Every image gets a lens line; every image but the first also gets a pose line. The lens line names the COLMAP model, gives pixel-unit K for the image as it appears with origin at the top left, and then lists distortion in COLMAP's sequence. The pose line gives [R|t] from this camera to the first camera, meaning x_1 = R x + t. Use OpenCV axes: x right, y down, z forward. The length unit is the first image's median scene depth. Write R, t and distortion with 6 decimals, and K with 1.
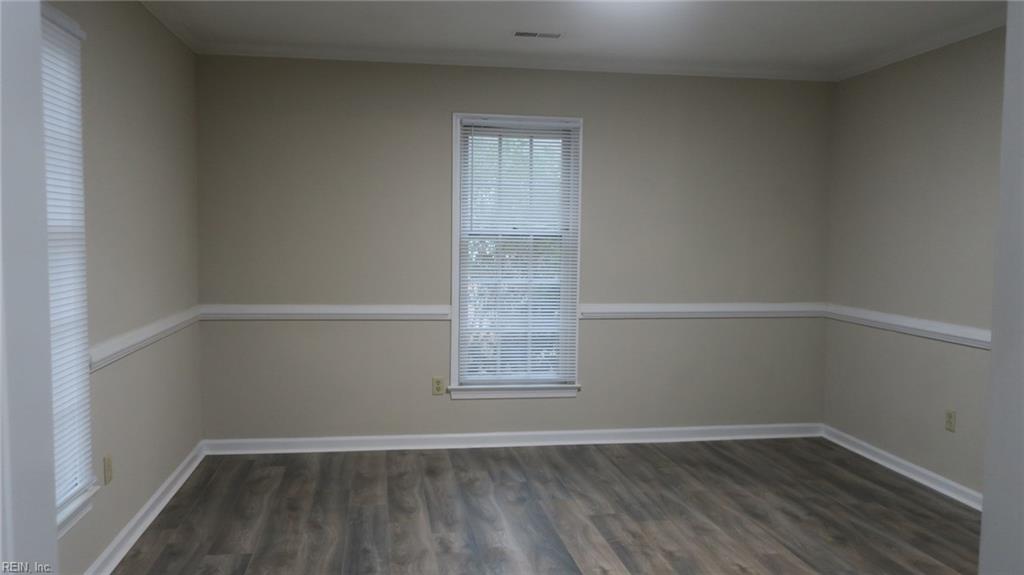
lens RADIAL K [[809.0, 0, 511.0], [0, 809.0, 285.2], [0, 0, 1]] dist [-0.000538, -0.002661]
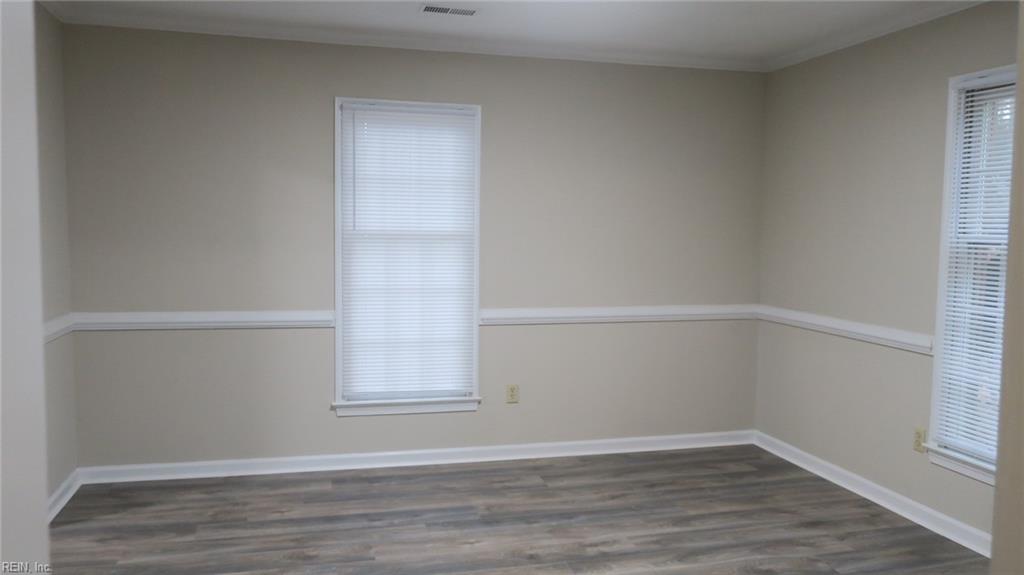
lens RADIAL K [[809.0, 0, 509.6], [0, 809.0, 289.9], [0, 0, 1]] dist [-0.000538, -0.002661]
pose [[0.087915, 0.065108, -0.993998, 0.792291], [-0.068546, 0.995892, 0.059169, -0.045337], [0.993767, 0.062932, 0.092017, 0.674639]]
